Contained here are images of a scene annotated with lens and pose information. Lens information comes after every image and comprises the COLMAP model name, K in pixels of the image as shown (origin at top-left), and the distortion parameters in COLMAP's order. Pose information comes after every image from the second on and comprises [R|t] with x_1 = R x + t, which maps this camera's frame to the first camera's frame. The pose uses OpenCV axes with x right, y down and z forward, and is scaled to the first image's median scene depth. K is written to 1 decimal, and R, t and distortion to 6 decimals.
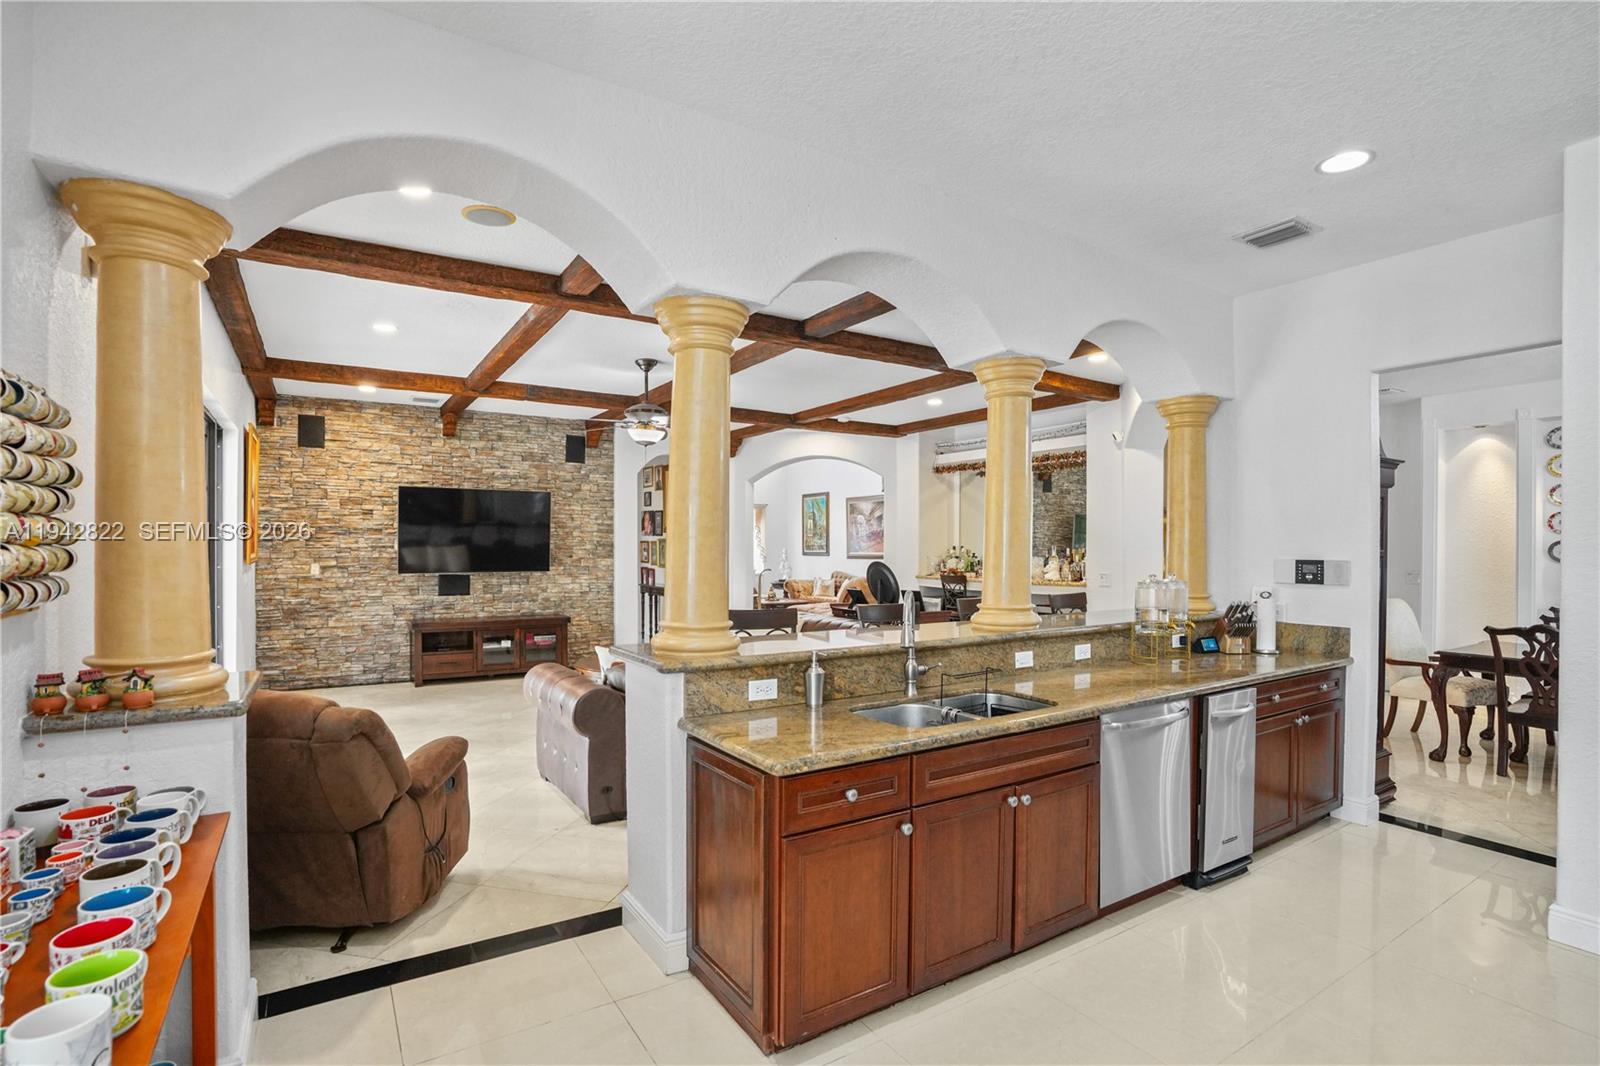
lens RADIAL K [[749.2, 0, 820.6], [0, 749.2, 547.5], [0, 0, 1]] dist [-0.065532, 0.025622]
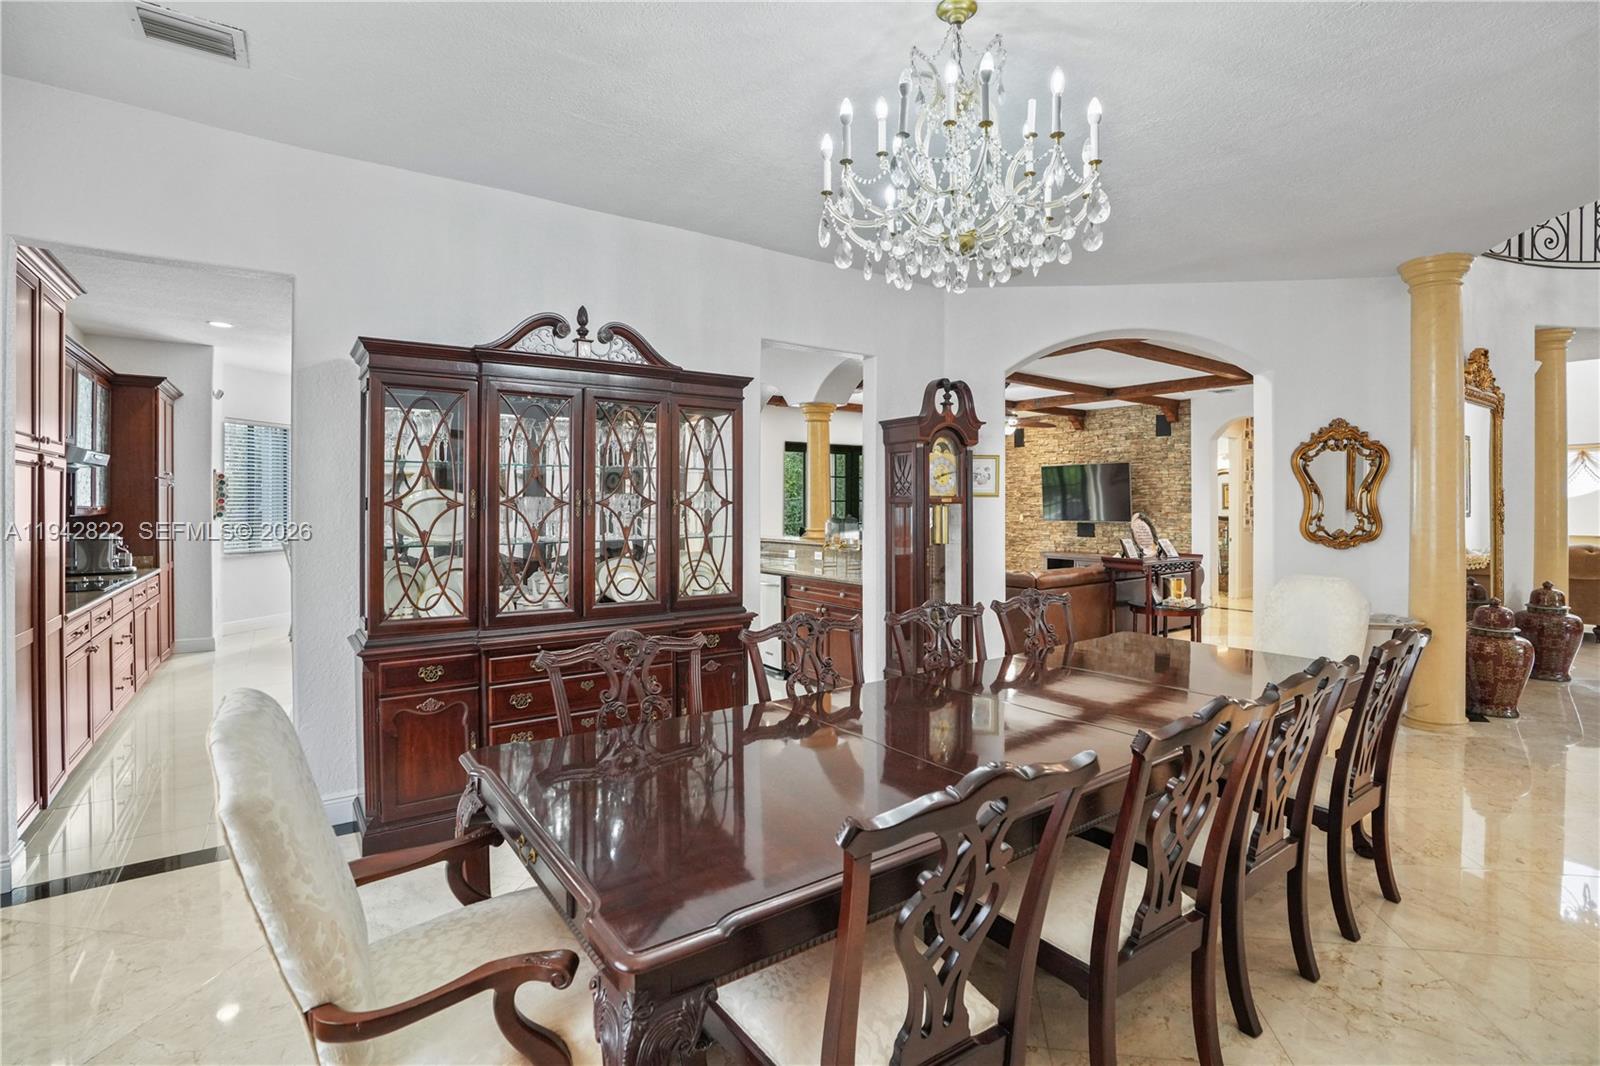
lens RADIAL K [[749.2, 0, 820.7], [0, 749.2, 506.6], [0, 0, 1]] dist [-0.065532, 0.025622]
pose [[0.039379, -0.004131, -0.999216, 1.061160], [-0.001493, 0.999990, -0.004193, 0.012488], [0.999223, 0.001657, 0.039372, 0.451411]]
